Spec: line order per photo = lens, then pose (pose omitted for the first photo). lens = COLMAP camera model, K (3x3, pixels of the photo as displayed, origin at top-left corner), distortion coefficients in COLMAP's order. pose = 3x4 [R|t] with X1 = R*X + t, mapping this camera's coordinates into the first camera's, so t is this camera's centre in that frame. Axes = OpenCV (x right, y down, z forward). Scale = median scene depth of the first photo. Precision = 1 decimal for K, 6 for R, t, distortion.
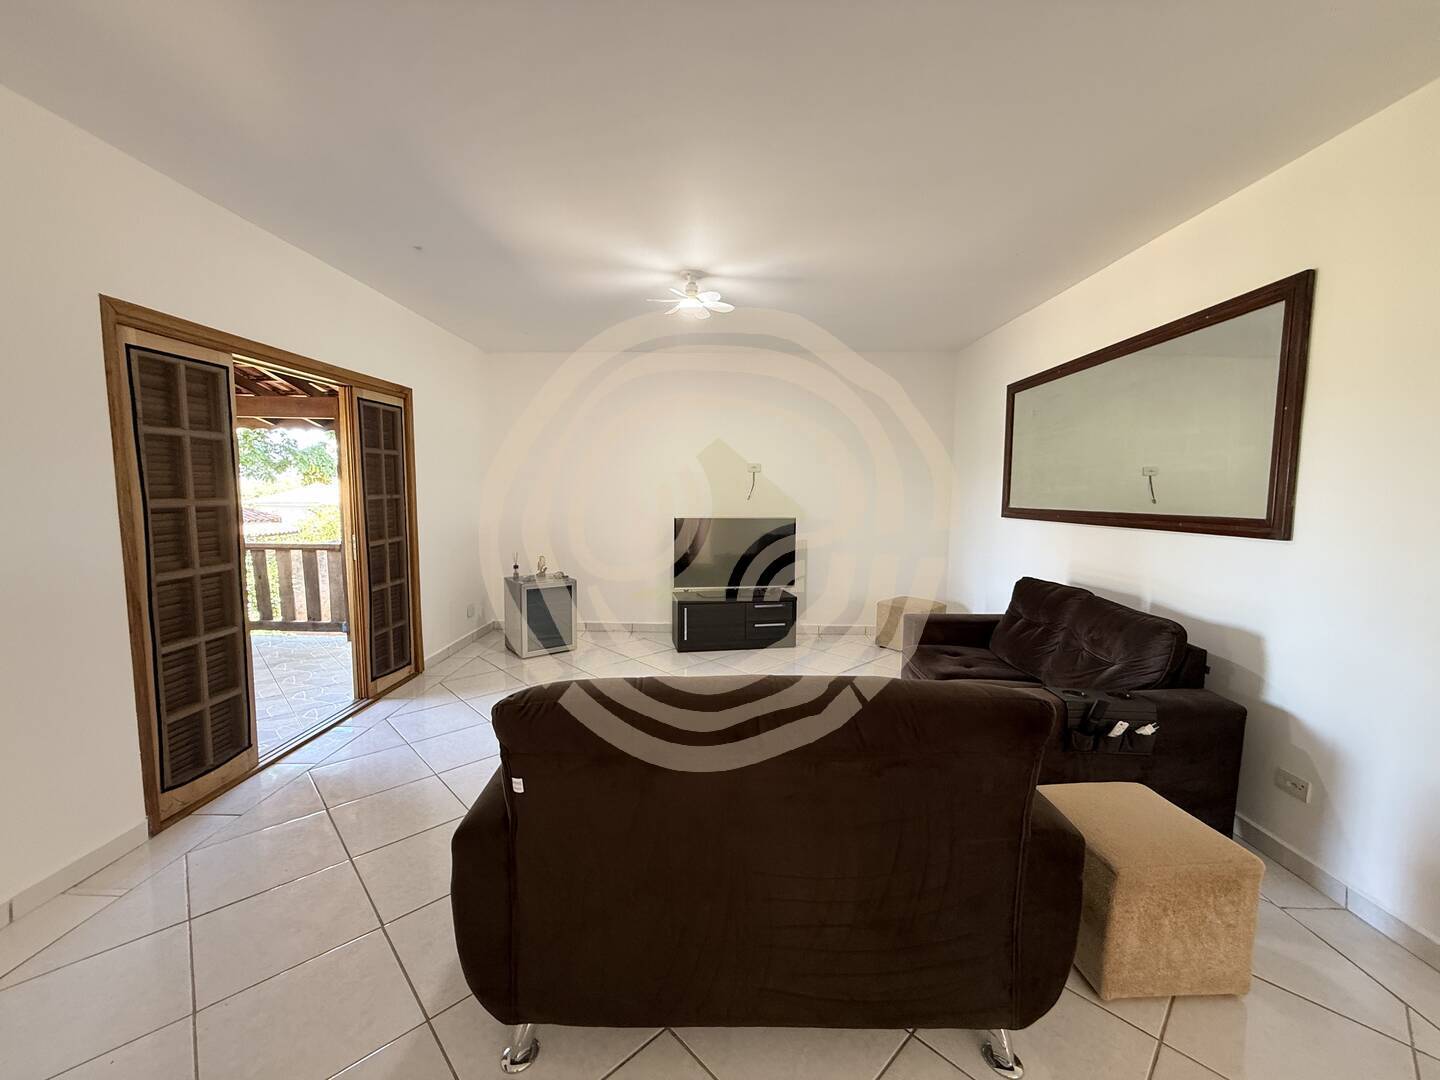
lens RADIAL K [[575.6, 0, 716.5], [0, 575.6, 542.4], [0, 0, 1]] dist [0.000543, 0.000214]
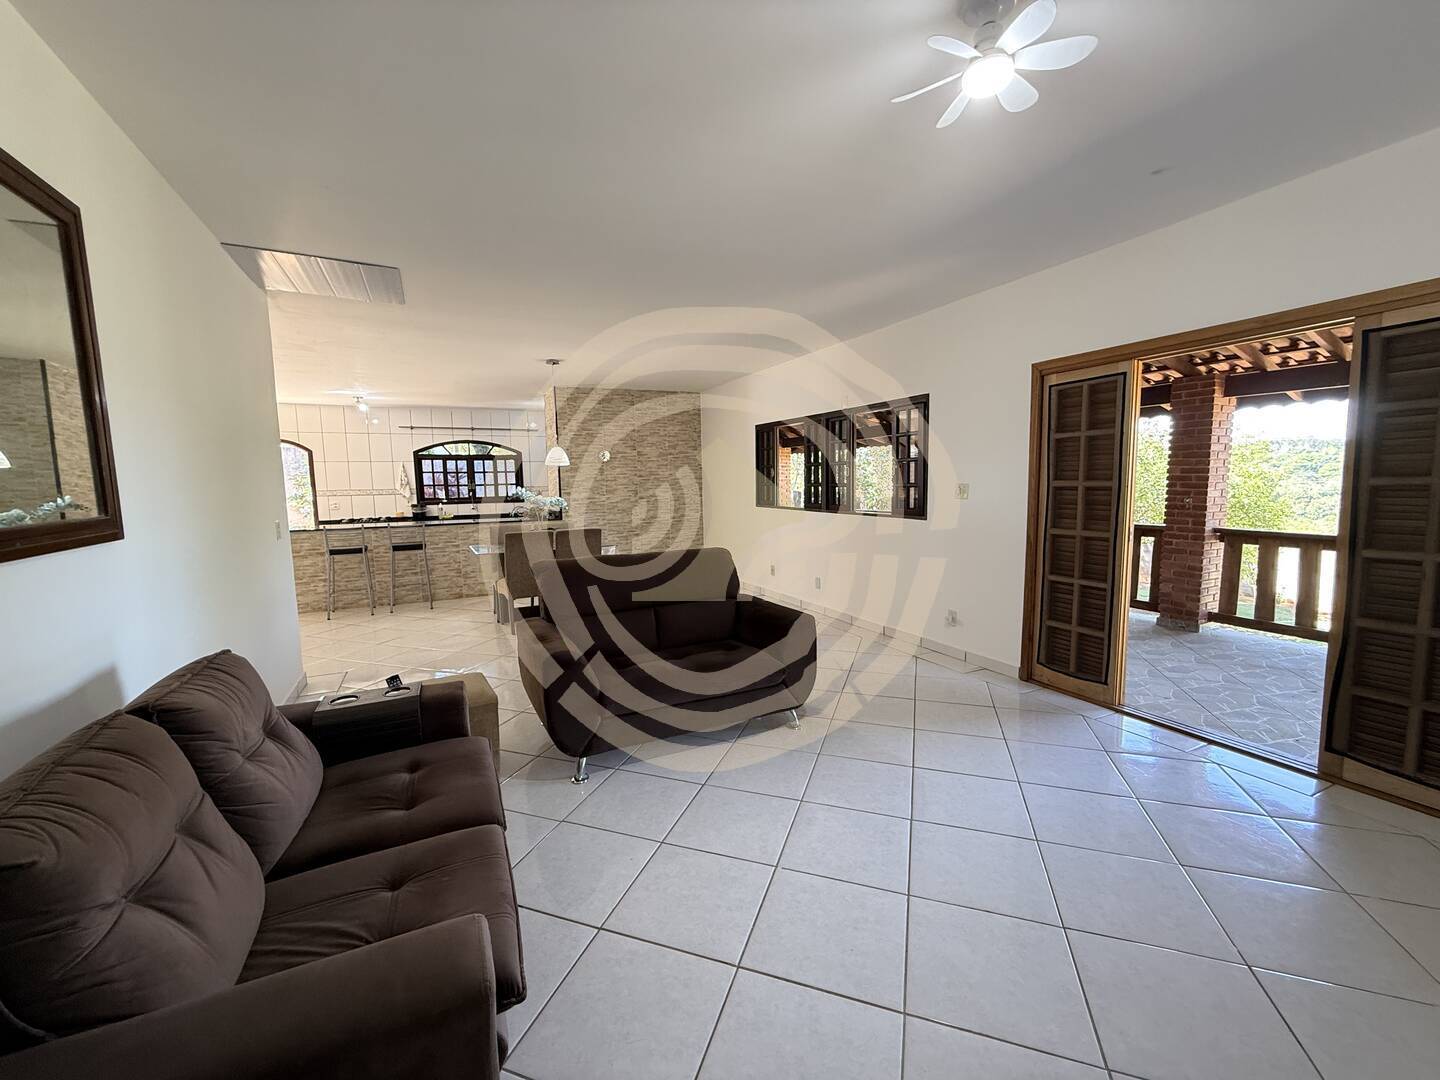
lens RADIAL K [[575.6, 0, 716.5], [0, 575.6, 542.4], [0, 0, 1]] dist [0.000543, 0.000214]
pose [[-0.894423, 0.054646, -0.443871, 0.444731], [-0.032191, 0.982066, 0.185770, -0.137726], [0.446062, 0.180445, -0.876623, 1.607639]]
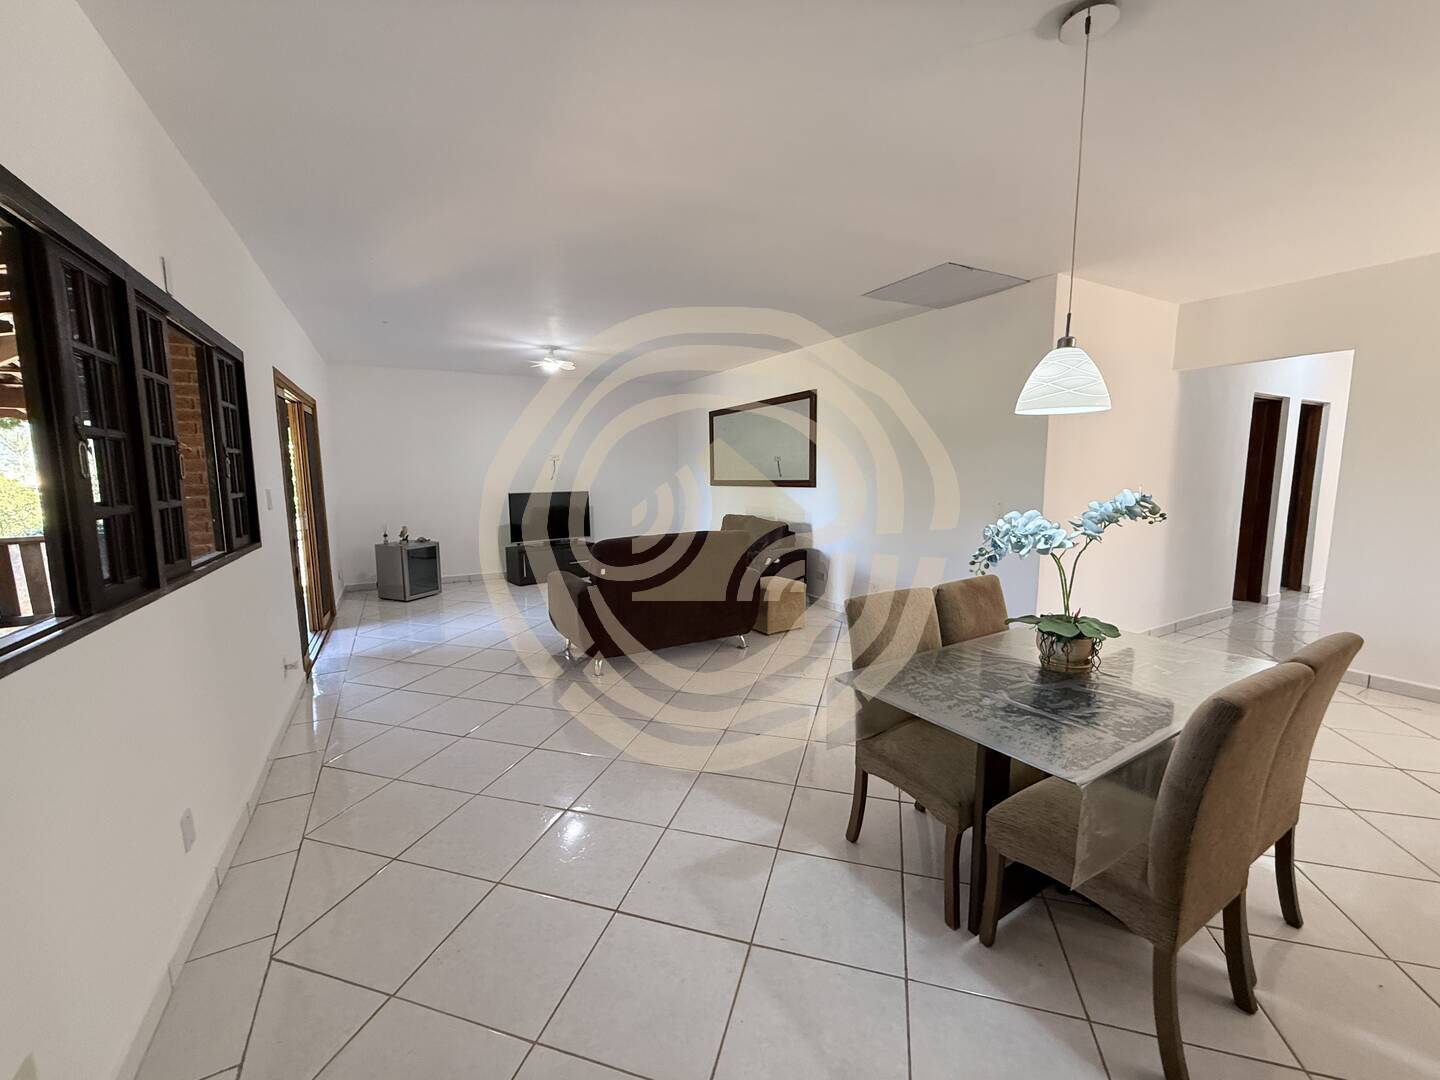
lens RADIAL K [[575.6, 0, 716.5], [0, 575.6, 542.4], [0, 0, 1]] dist [0.000543, 0.000214]
pose [[0.866327, -0.077958, 0.493356, -0.598101], [0.062660, 0.996904, 0.047496, 0.074816], [-0.495531, -0.010234, 0.868530, -0.875388]]
